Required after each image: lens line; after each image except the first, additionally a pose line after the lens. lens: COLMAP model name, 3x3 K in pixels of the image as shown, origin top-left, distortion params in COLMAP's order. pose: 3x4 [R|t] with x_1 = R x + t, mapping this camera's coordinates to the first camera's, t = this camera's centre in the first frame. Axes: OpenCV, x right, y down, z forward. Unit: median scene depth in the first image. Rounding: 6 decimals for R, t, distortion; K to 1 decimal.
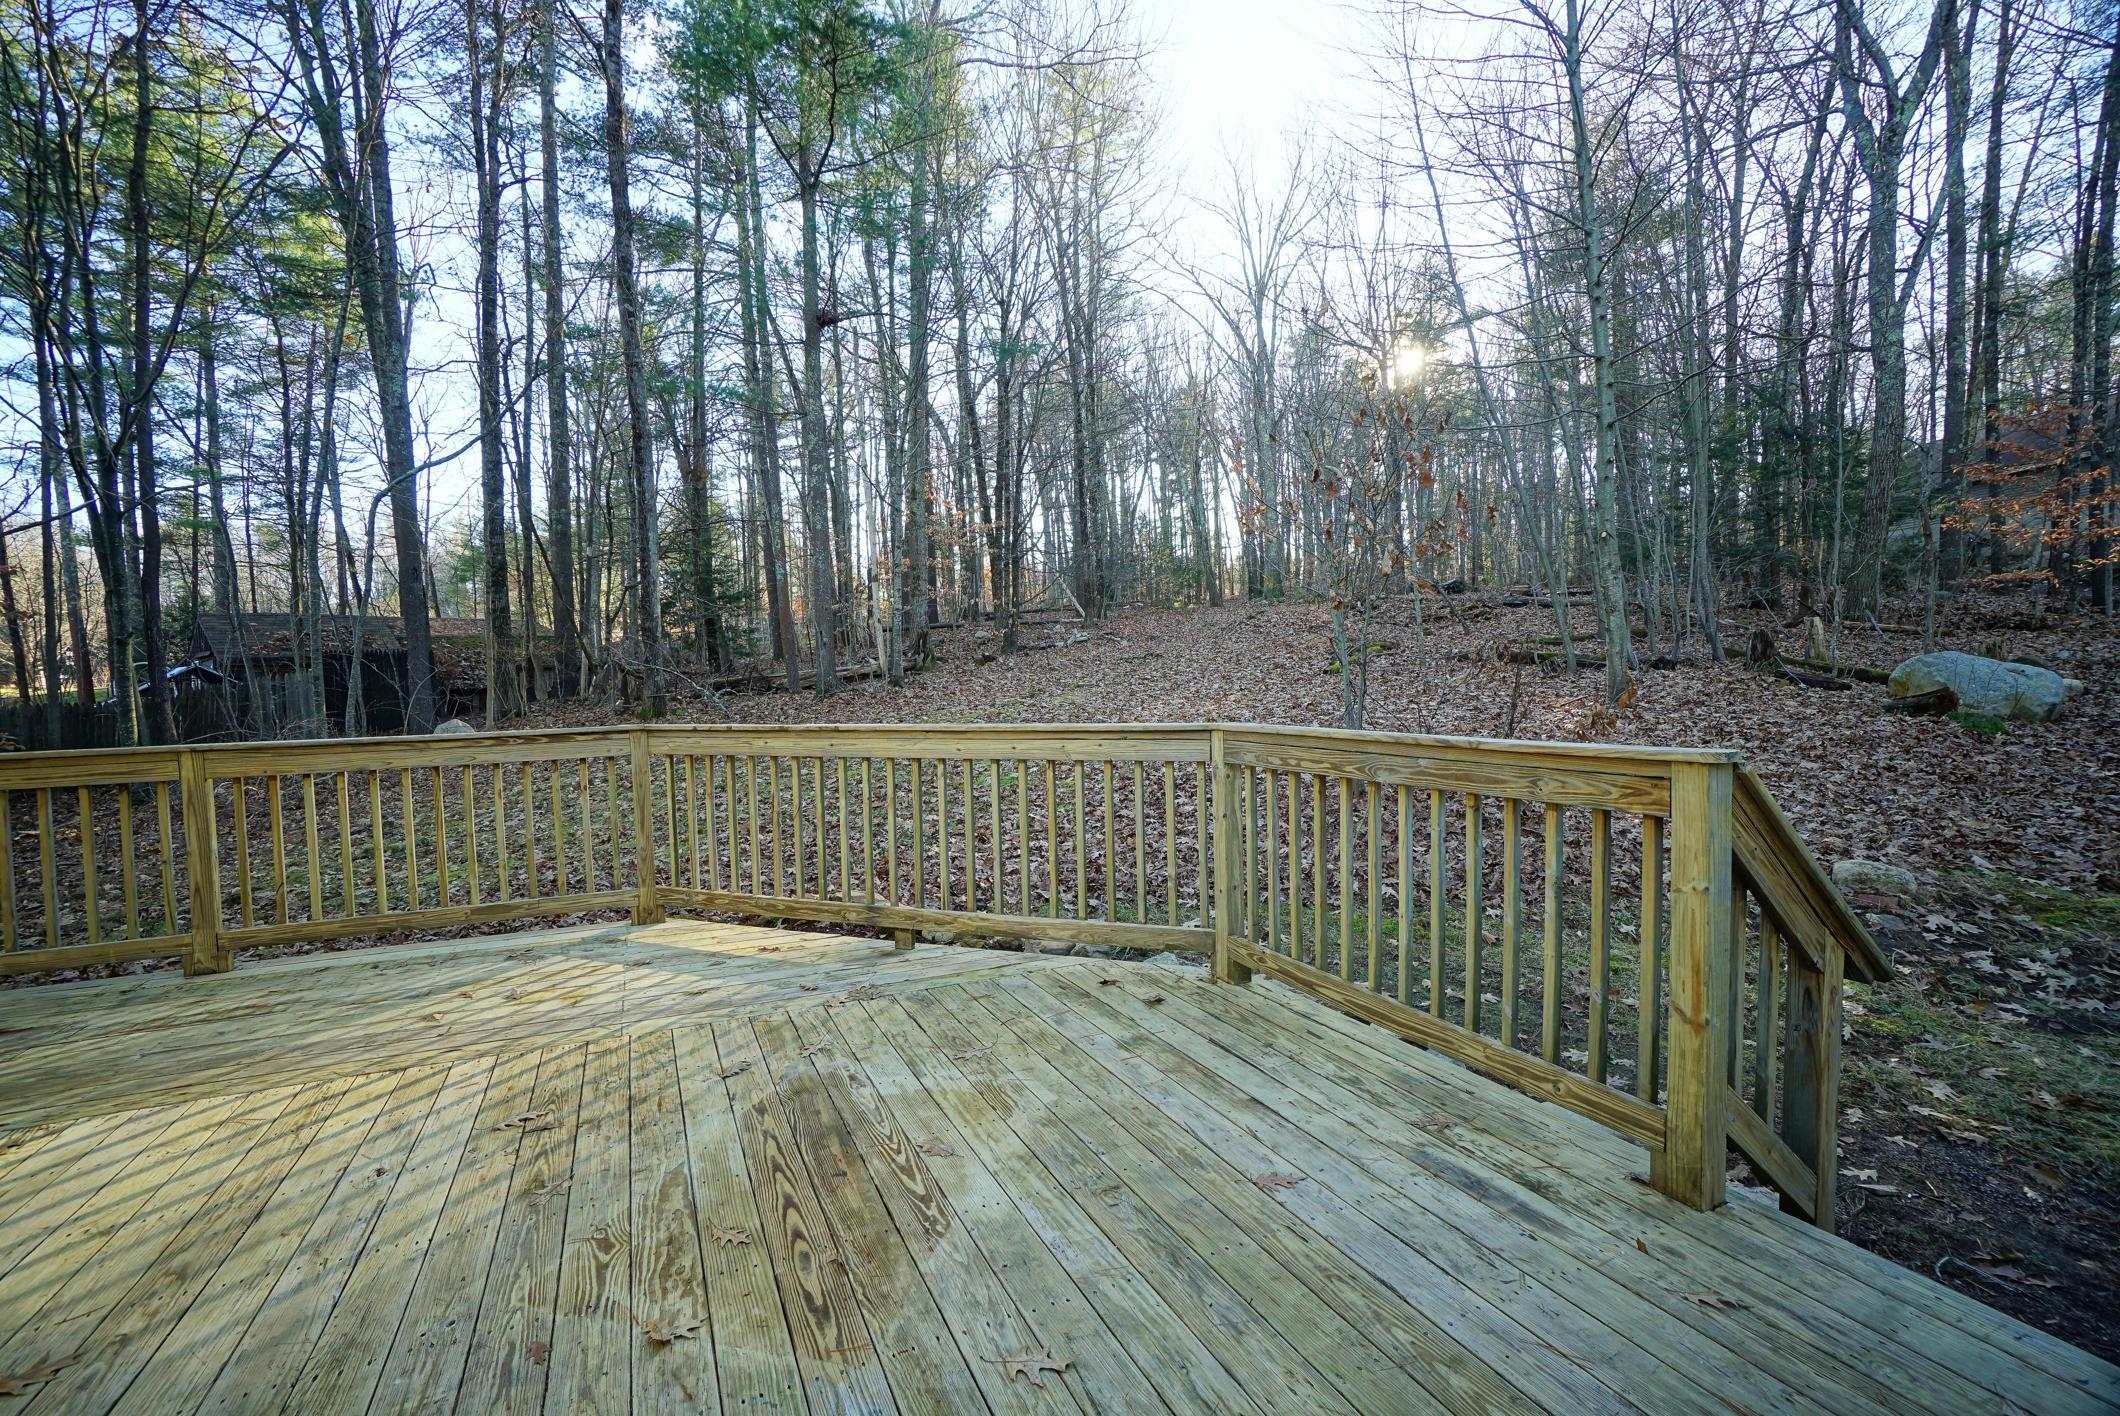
lens RADIAL K [[932.3, 0, 1047.3], [0, 932.3, 718.6], [0, 0, 1]] dist [-0.063102, 0.023844]
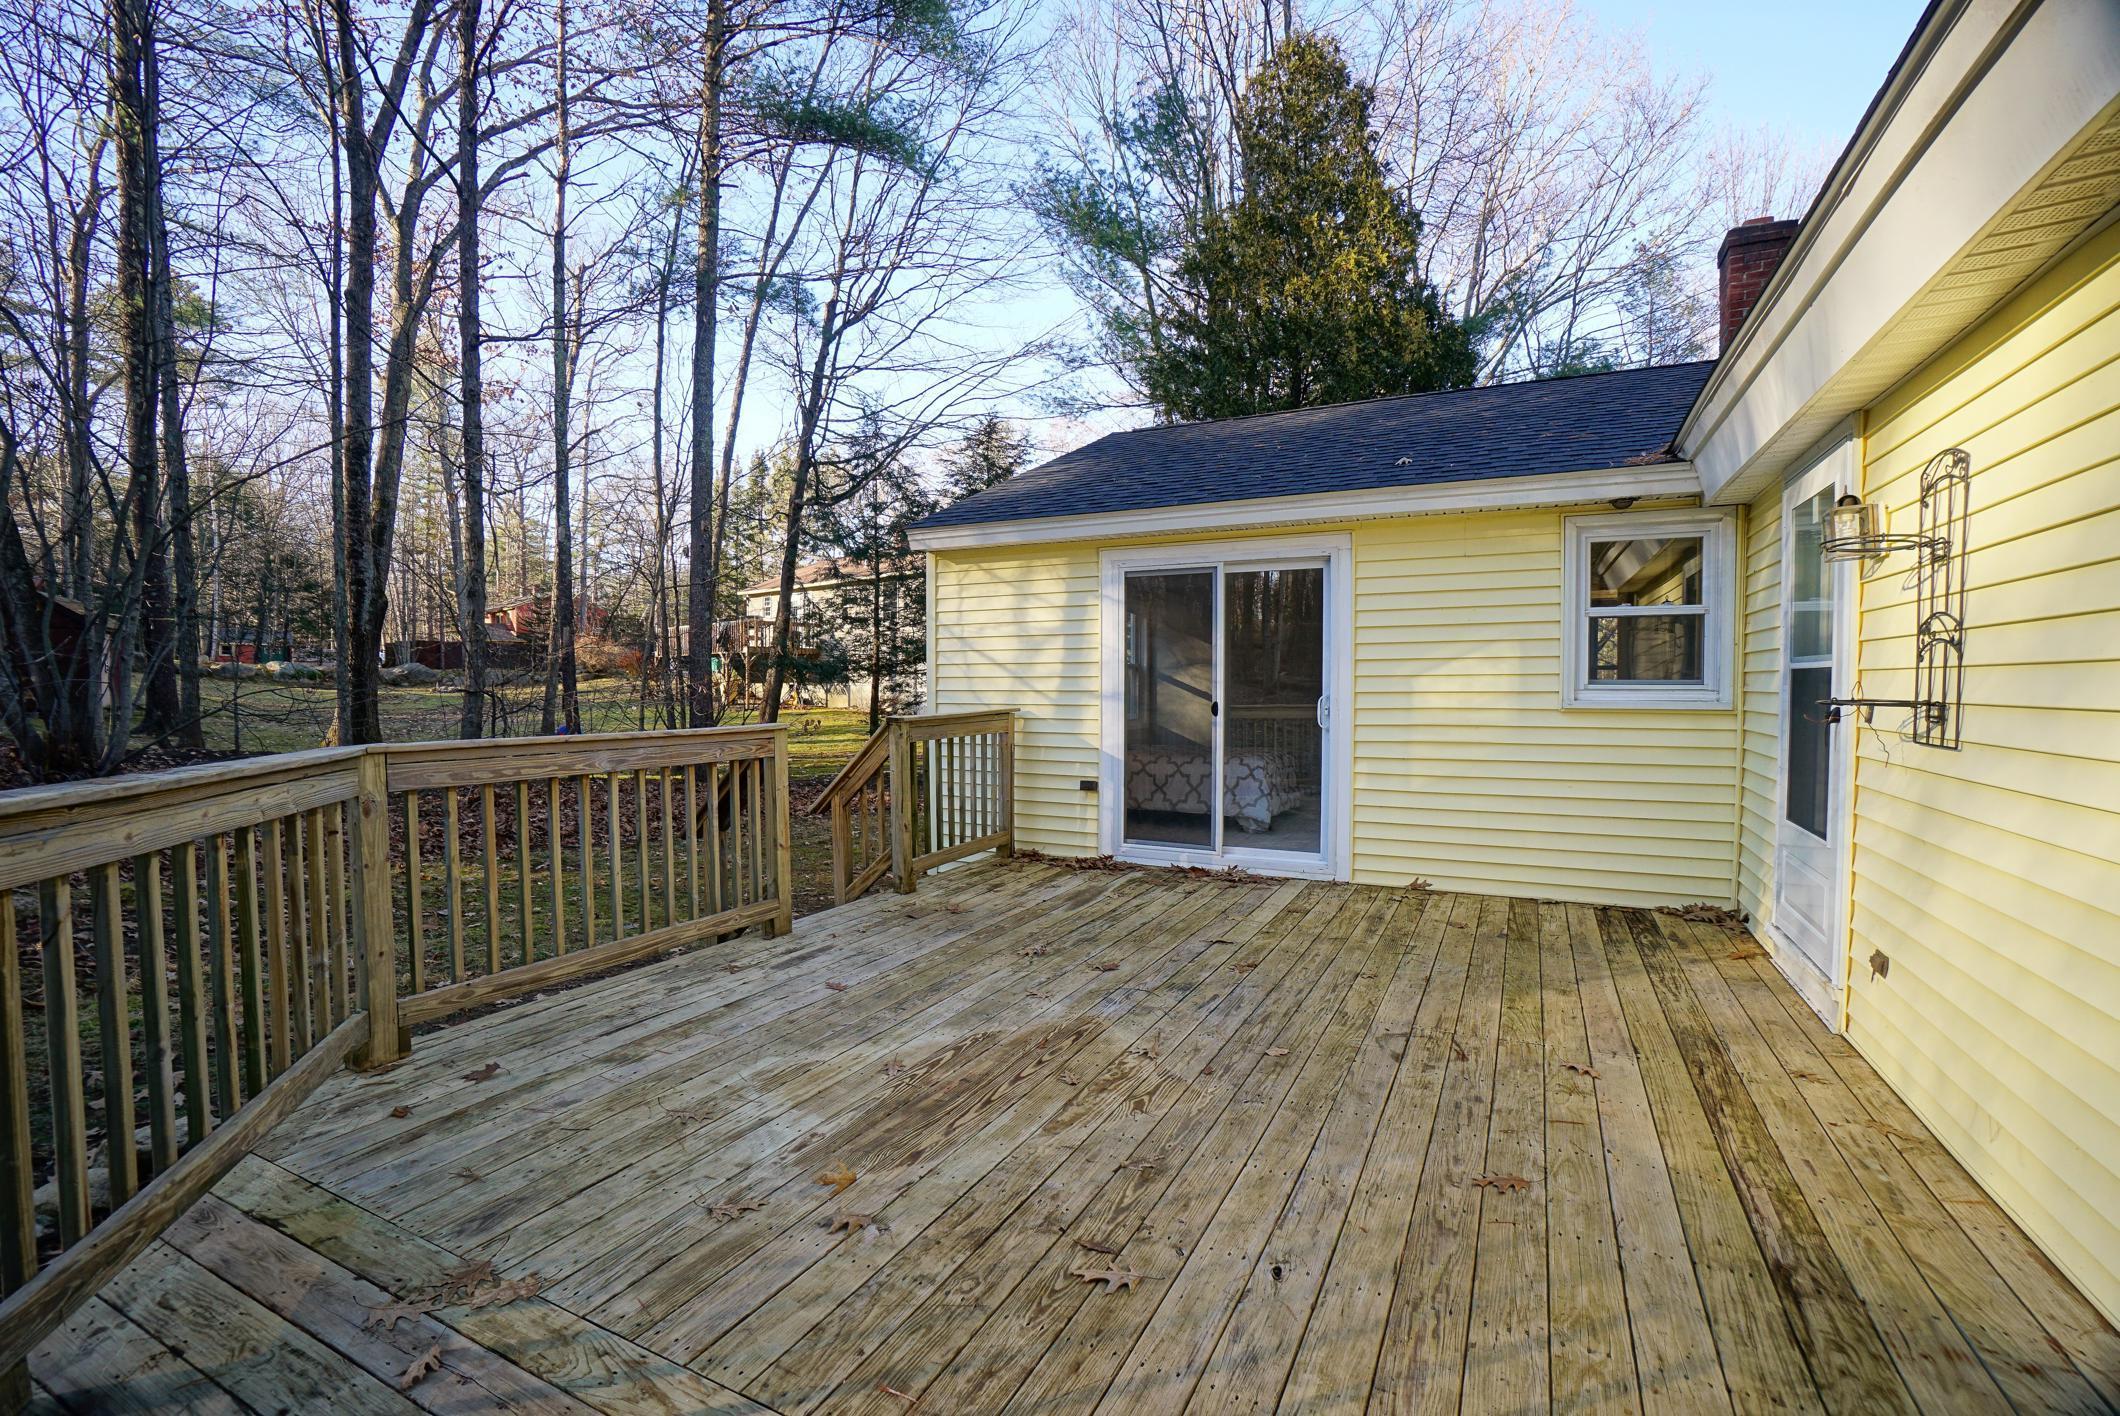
lens RADIAL K [[932.3, 0, 1047.3], [0, 932.3, 718.6], [0, 0, 1]] dist [-0.063102, 0.023844]
pose [[-0.620327, -0.000838, 0.784343, -0.971315], [0.050034, 0.997920, 0.040638, -0.023602], [-0.782746, 0.064452, -0.618995, 1.268072]]
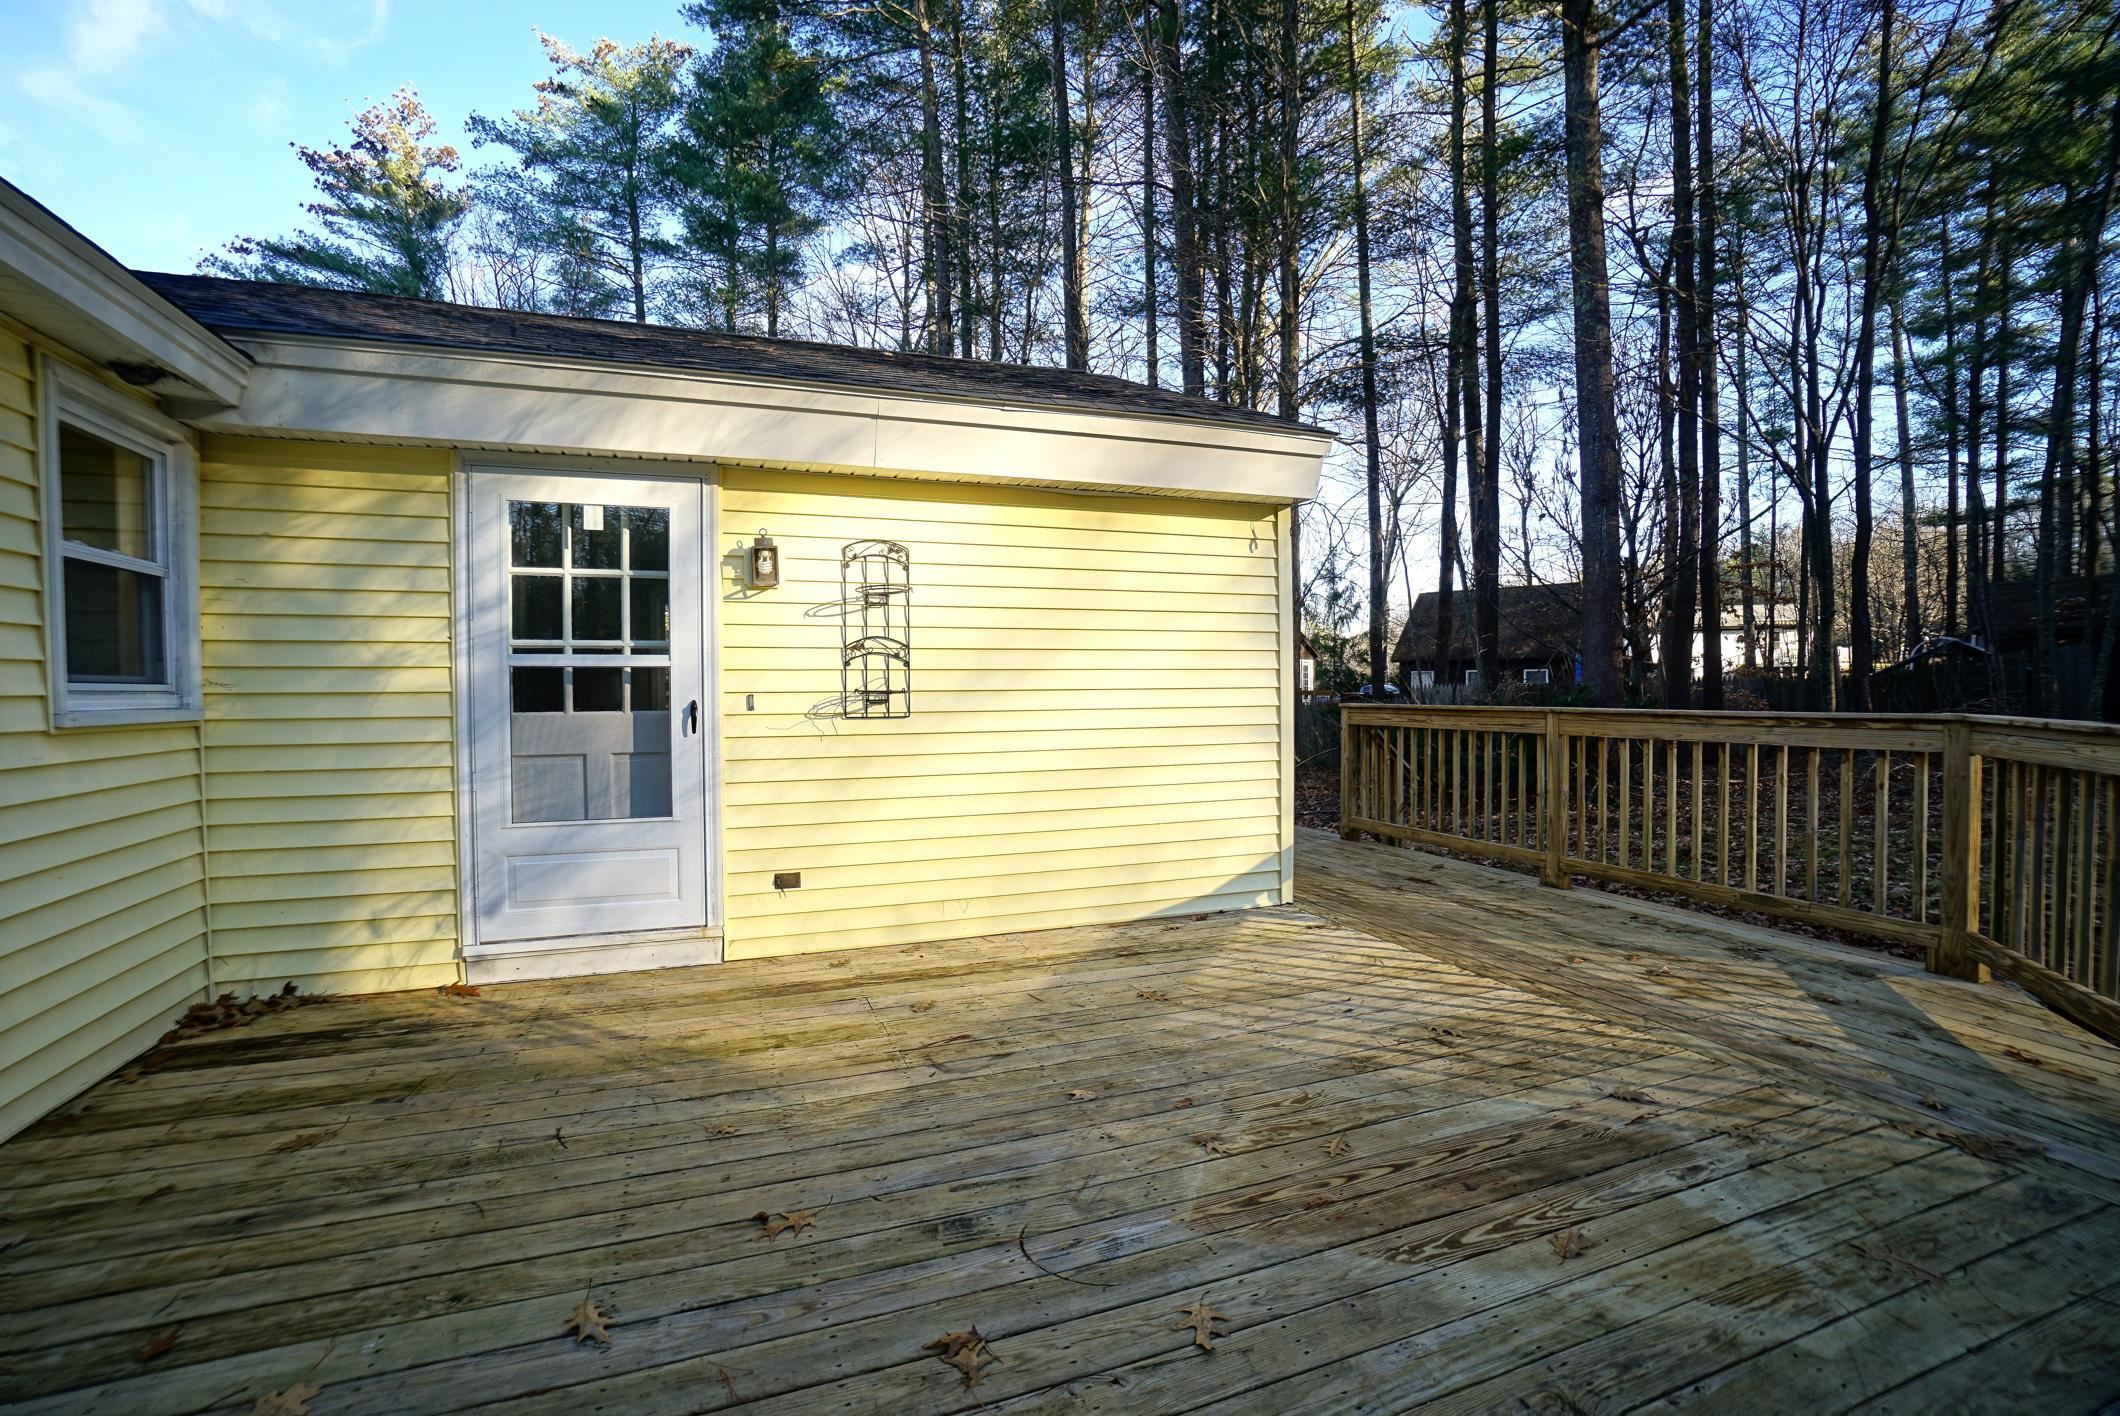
lens RADIAL K [[932.3, 0, 1047.3], [0, 932.3, 718.6], [0, 0, 1]] dist [-0.063102, 0.023844]
pose [[-0.059824, 0.059080, -0.996459, 0.533748], [-0.032031, 0.997619, 0.061072, -0.016669], [0.997695, 0.035571, -0.057789, 0.468012]]
